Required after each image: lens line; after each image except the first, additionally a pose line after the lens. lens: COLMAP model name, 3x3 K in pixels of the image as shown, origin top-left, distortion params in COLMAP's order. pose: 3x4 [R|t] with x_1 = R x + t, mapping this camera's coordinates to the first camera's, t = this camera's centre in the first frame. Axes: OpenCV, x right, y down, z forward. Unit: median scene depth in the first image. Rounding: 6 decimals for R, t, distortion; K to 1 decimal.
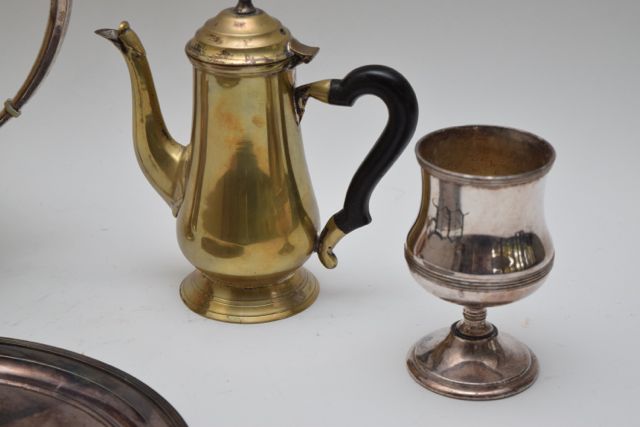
lens RADIAL K [[1482.1, 0, 323.0], [0, 1482.1, 209.6], [0, 0, 1]] dist [0.099657, 0.000000]
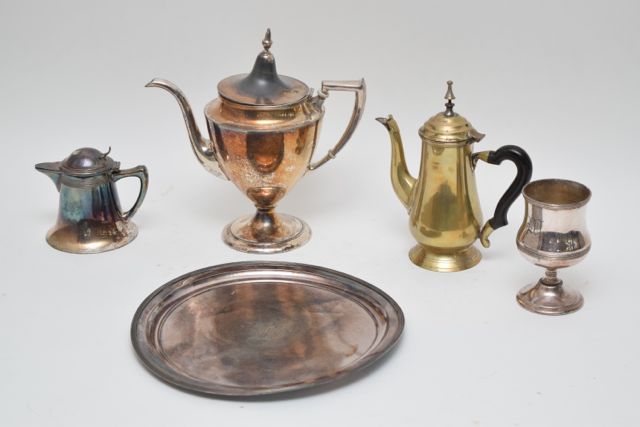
lens RADIAL K [[1482.1, 0, 321.4], [0, 1482.1, 218.1], [0, 0, 1]] dist [0.099657, 0.000000]
pose [[0.977794, 0.074421, -0.195909, 0.181954], [-0.076189, 0.997092, -0.001497, 0.022361], [0.195228, 0.016390, 0.980621, -0.998874]]
